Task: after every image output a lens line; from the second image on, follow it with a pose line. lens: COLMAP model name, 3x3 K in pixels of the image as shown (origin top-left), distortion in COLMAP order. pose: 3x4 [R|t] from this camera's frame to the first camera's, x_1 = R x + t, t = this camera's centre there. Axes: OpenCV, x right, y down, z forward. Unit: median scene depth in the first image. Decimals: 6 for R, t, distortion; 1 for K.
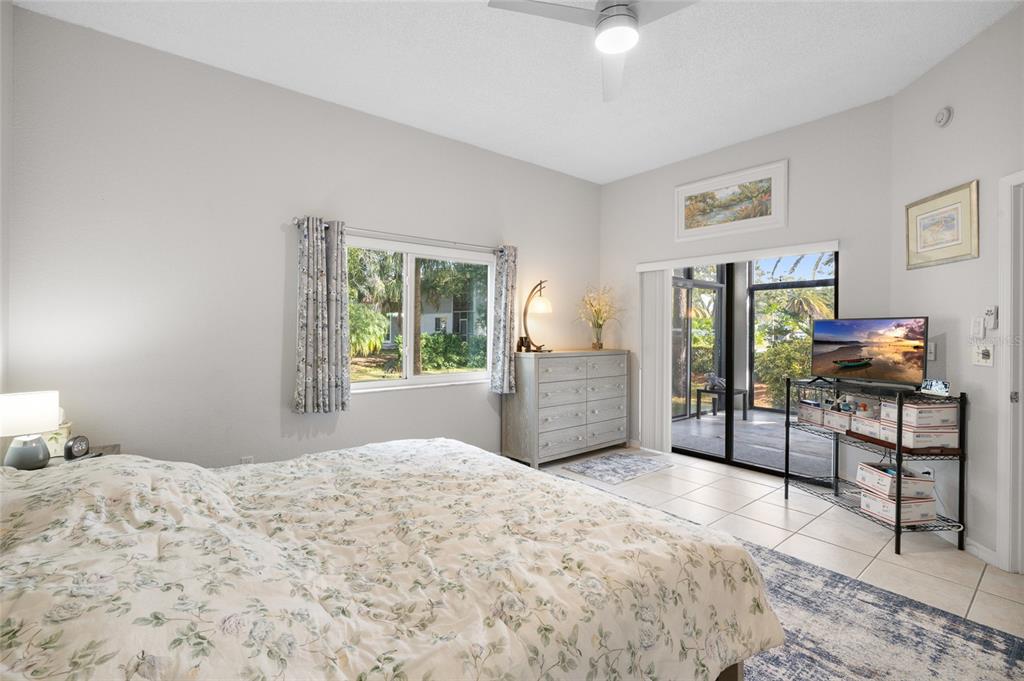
lens RADIAL K [[455.2, 0, 512.0], [0, 455.2, 331.7], [0, 0, 1]] dist [-0.000856, -0.000014]
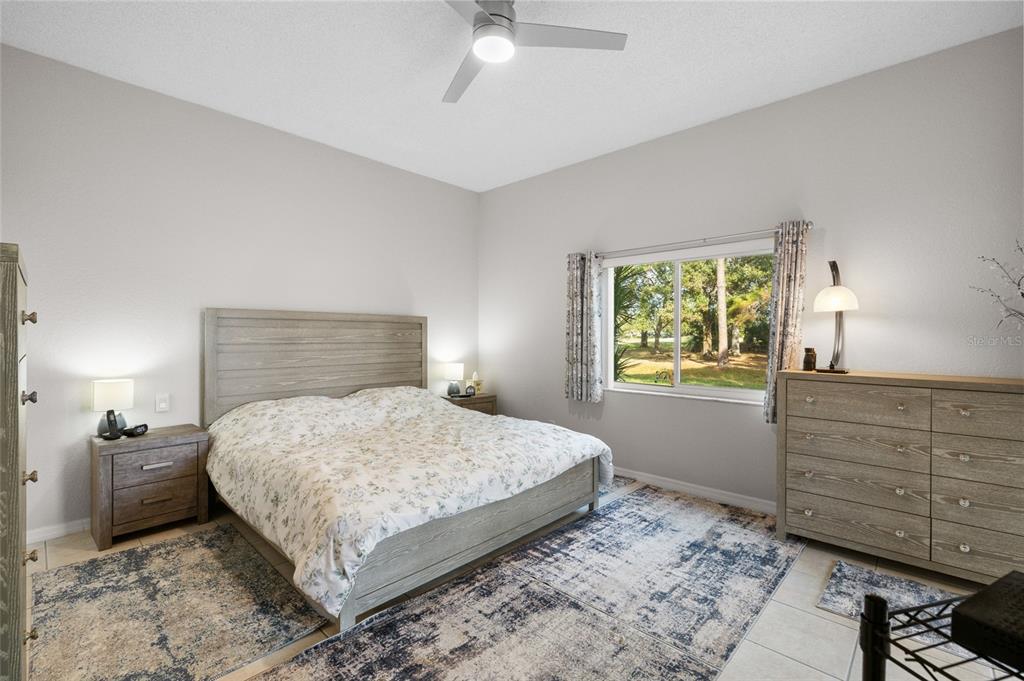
lens RADIAL K [[455.2, 0, 512.0], [0, 455.2, 331.7], [0, 0, 1]] dist [-0.000856, -0.000014]
pose [[0.142288, -0.015751, -0.989700, 0.845854], [-0.011648, 0.999778, -0.017586, 0.005609], [0.989757, 0.014031, 0.142073, 0.615203]]
